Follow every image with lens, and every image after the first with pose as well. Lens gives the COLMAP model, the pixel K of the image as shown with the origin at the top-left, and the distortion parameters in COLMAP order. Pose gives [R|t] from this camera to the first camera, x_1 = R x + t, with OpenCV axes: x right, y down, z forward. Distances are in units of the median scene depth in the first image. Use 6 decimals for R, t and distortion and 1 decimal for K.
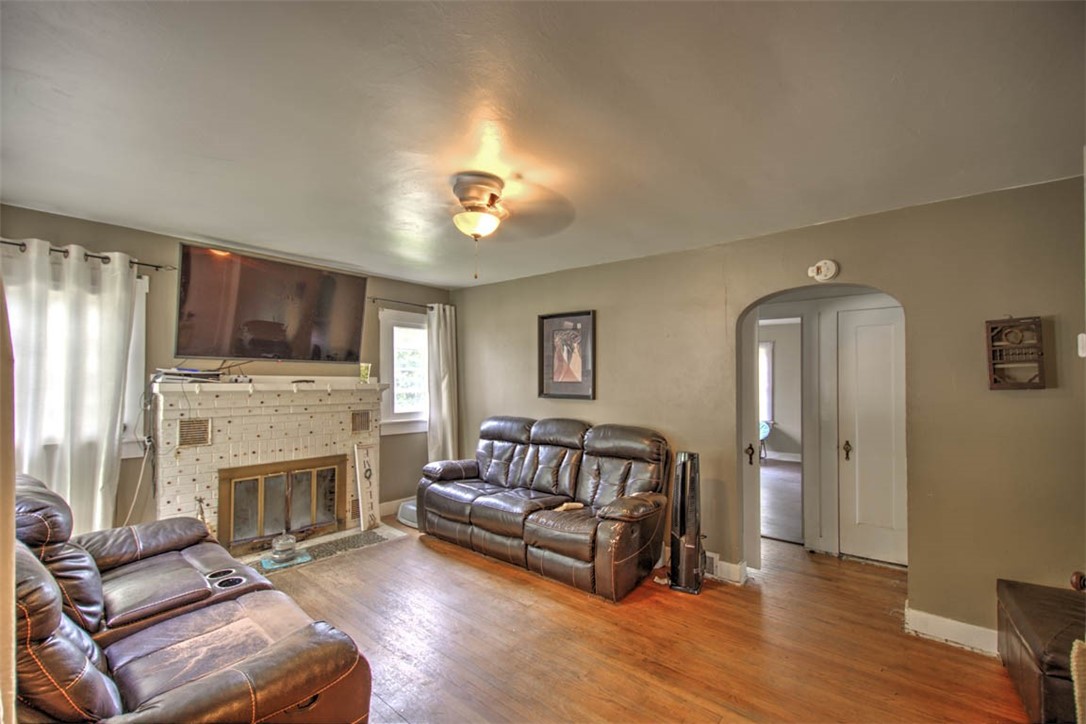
lens RADIAL K [[468.3, 0, 538.9], [0, 468.3, 373.4], [0, 0, 1]] dist [0.001313, 0.000031]
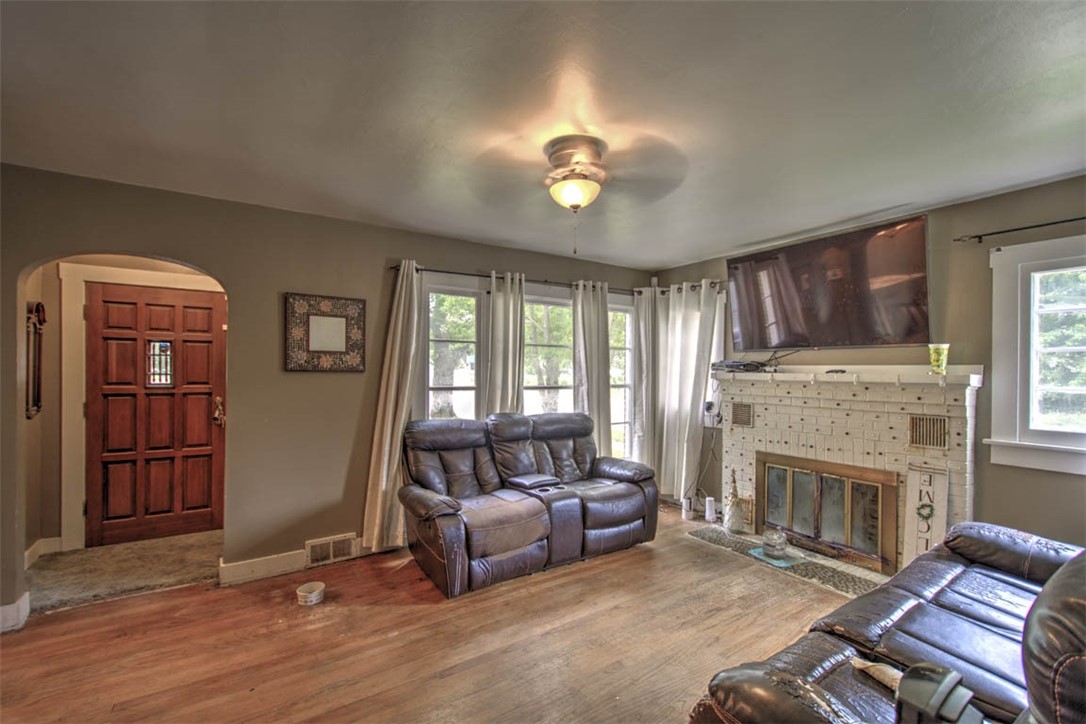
lens RADIAL K [[468.3, 0, 538.9], [0, 468.3, 373.4], [0, 0, 1]] dist [0.001313, 0.000031]
pose [[-0.284310, -0.001570, -0.958731, 0.479394], [0.006074, 0.999976, -0.003439, 0.021122], [0.958713, -0.006801, -0.284293, 0.752316]]
